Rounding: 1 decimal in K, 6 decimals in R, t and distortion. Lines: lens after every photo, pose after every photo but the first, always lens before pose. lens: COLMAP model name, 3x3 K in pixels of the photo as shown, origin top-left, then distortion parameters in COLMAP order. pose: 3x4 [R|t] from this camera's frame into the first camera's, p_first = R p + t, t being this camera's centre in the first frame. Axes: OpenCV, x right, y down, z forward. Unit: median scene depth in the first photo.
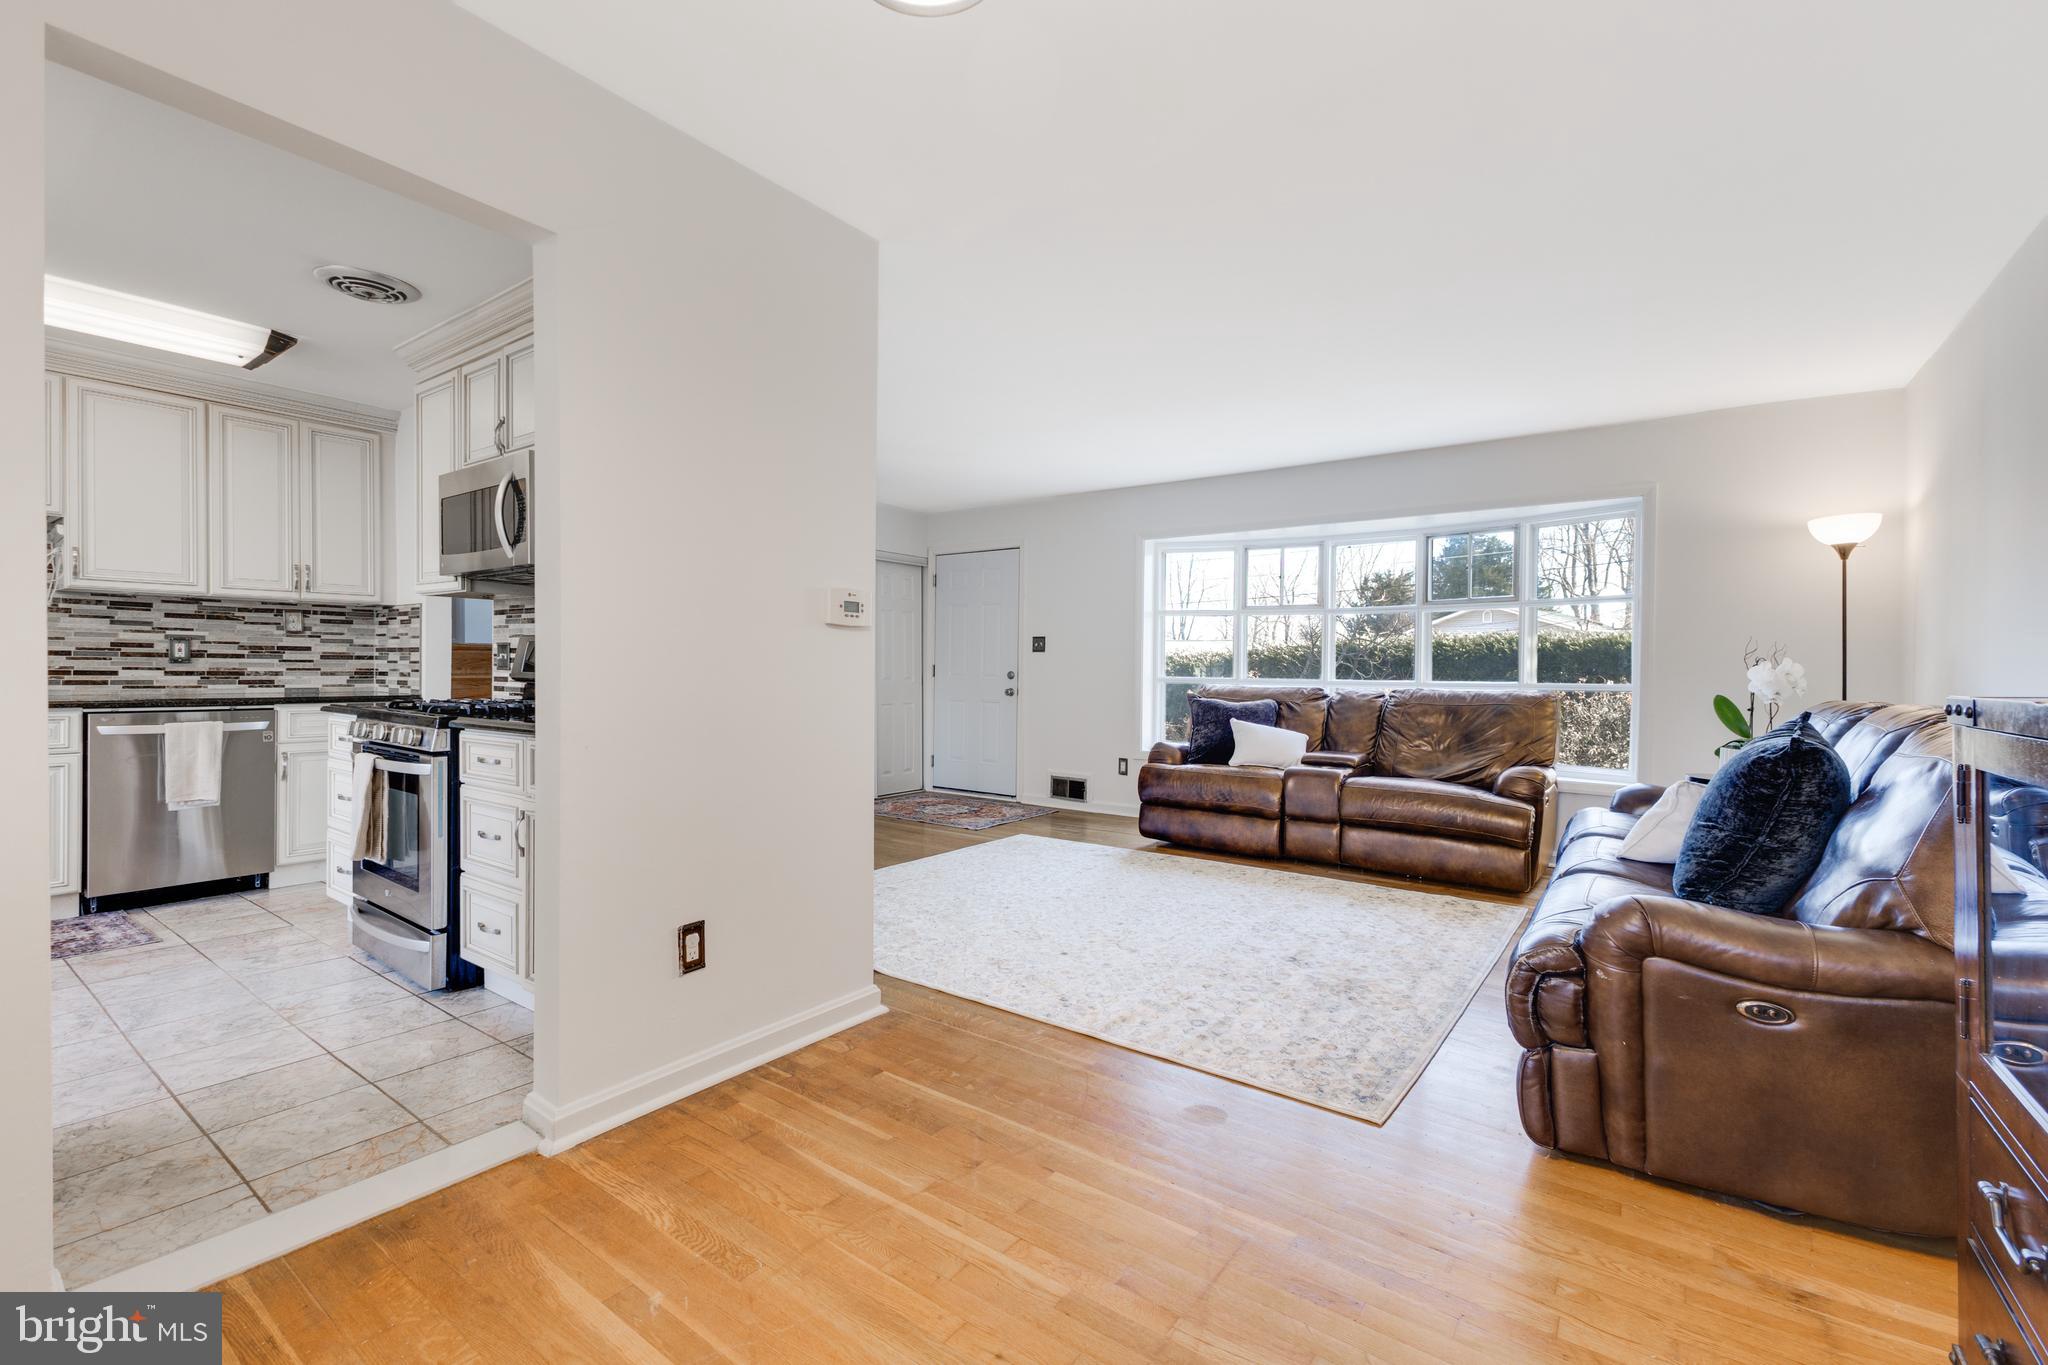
lens RADIAL K [[892.3, 0, 1053.7], [0, 892.3, 681.0], [0, 0, 1]] dist [0.009091, -0.003606]
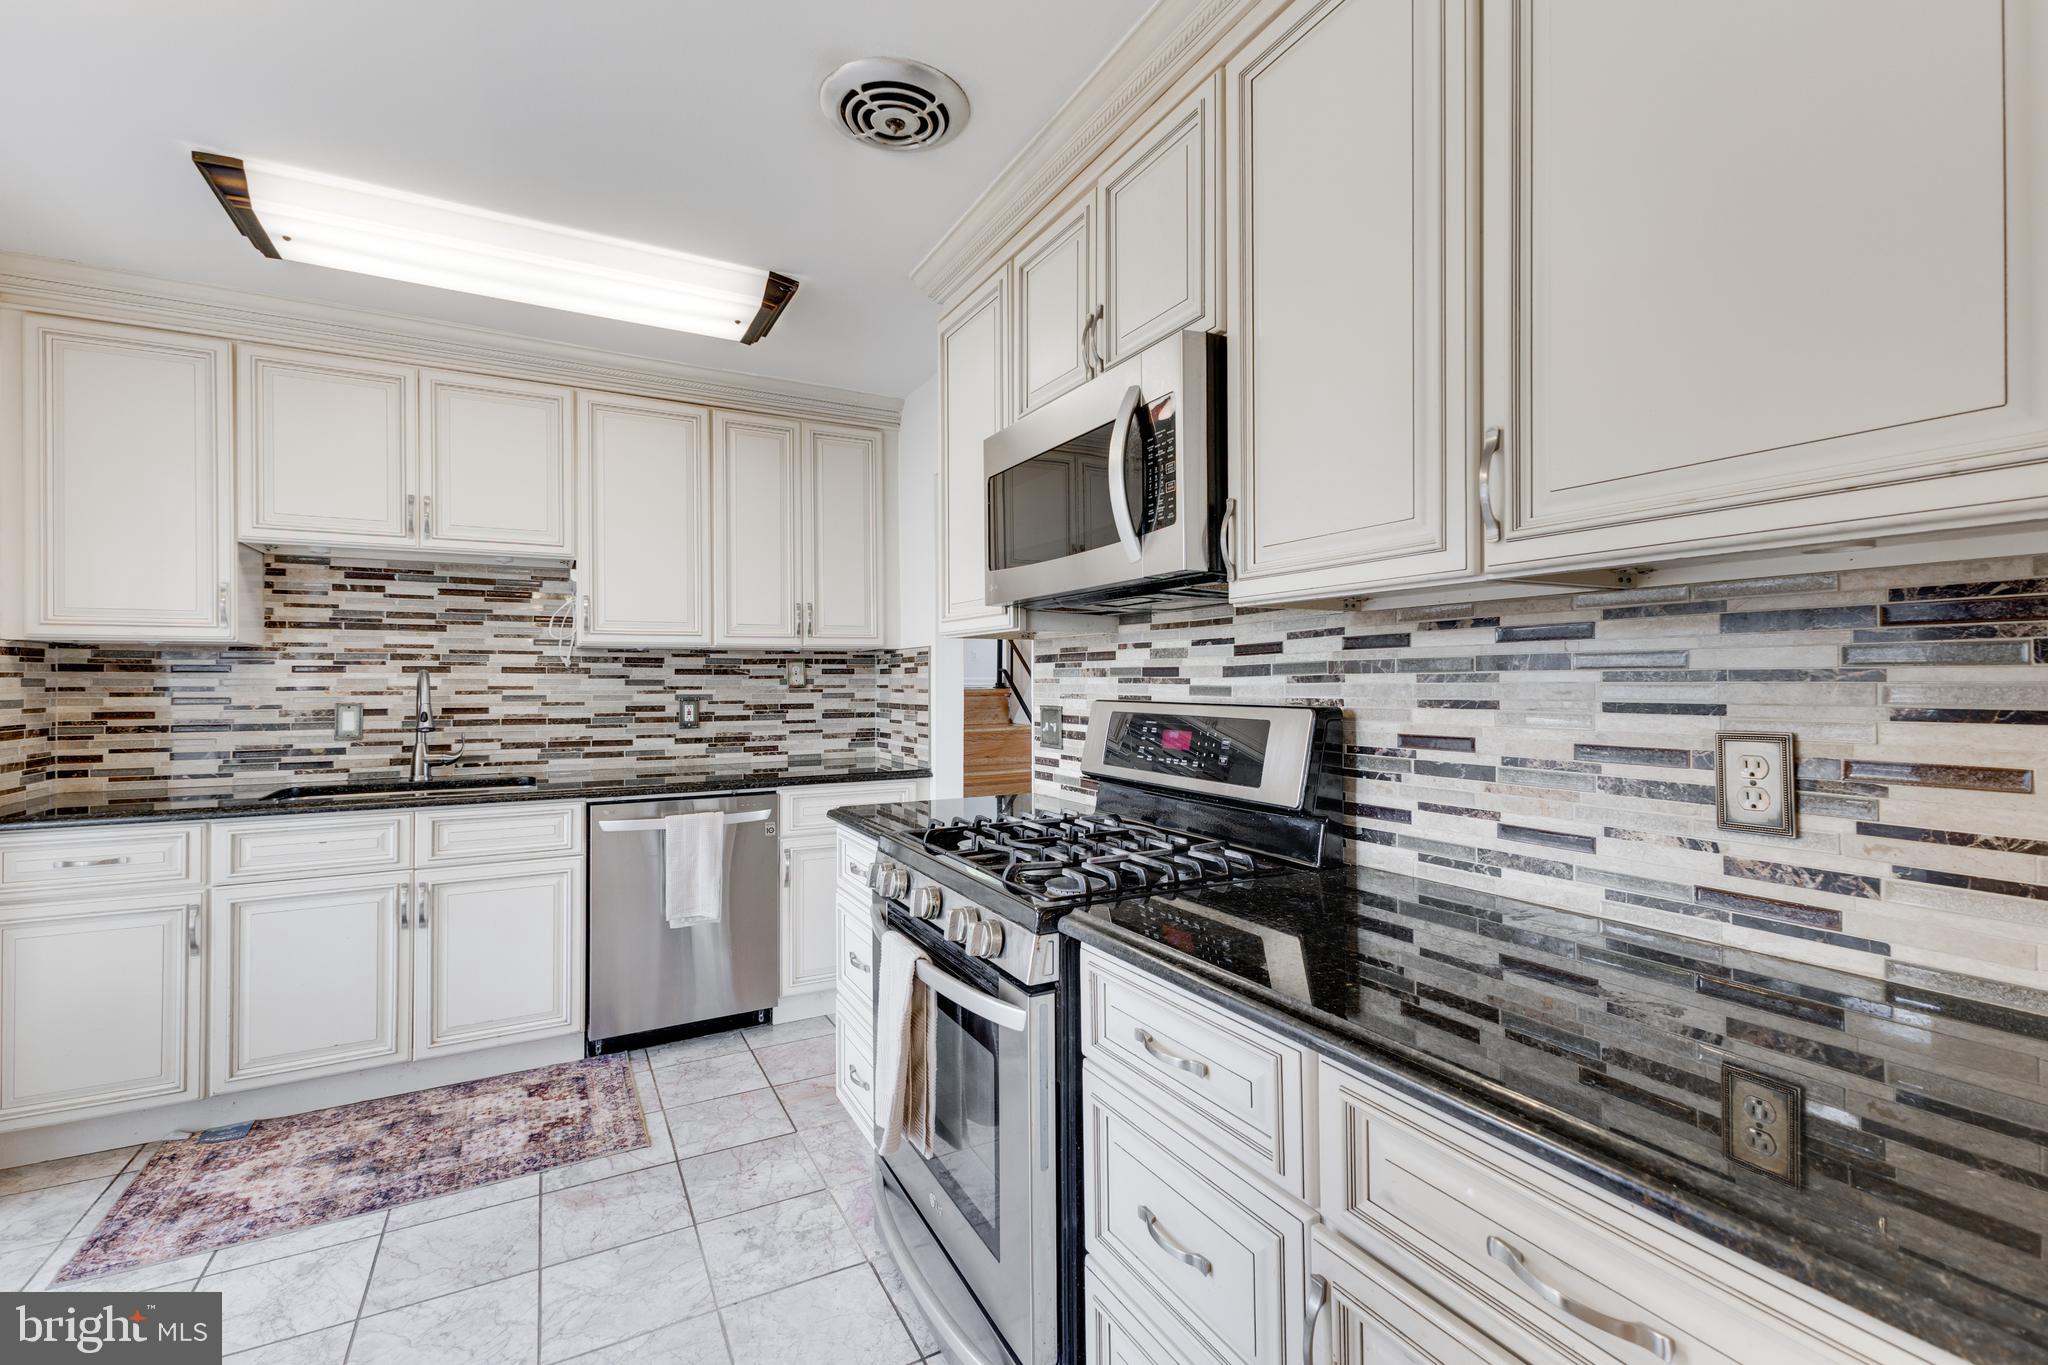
lens RADIAL K [[892.3, 0, 1029.9], [0, 892.3, 677.2], [0, 0, 1]] dist [0.009091, -0.003606]
pose [[0.900648, -0.017404, -0.434201, -0.340653], [0.009137, 0.999735, -0.021120, -0.048897], [0.434454, 0.015054, 0.900568, 0.404458]]
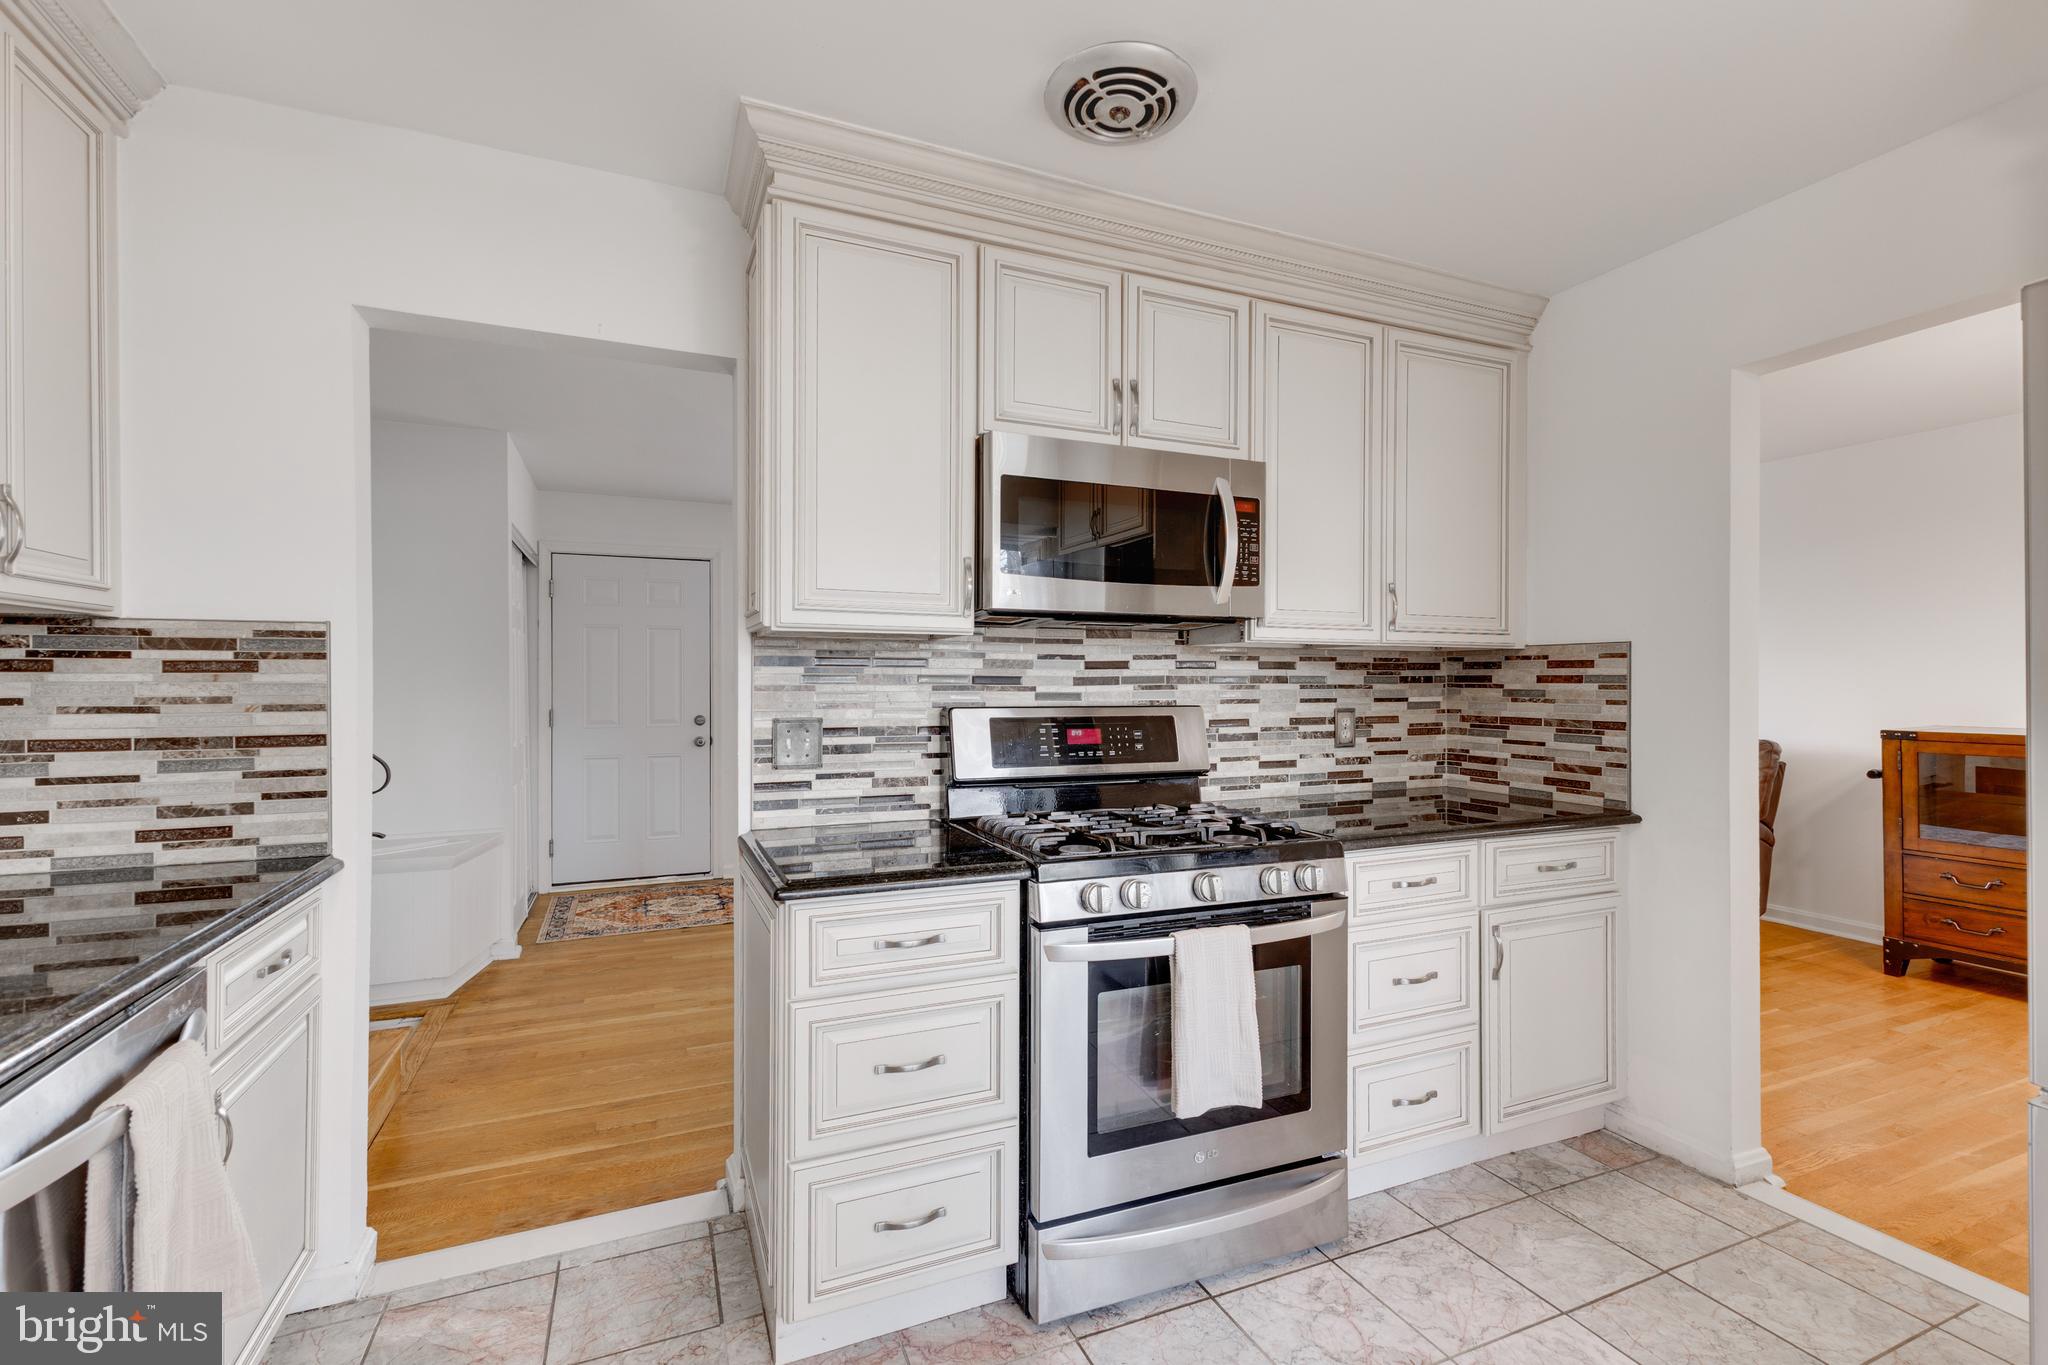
lens RADIAL K [[889.3, 0, 1023.6], [0, 889.3, 689.8], [0, 0, 1]] dist [0.000514, 0.000249]
pose [[0.520524, -0.015610, 0.853704, -0.973860], [0.017308, 0.999820, 0.007729, -0.060222], [-0.853671, 0.010753, 0.520701, 0.589884]]
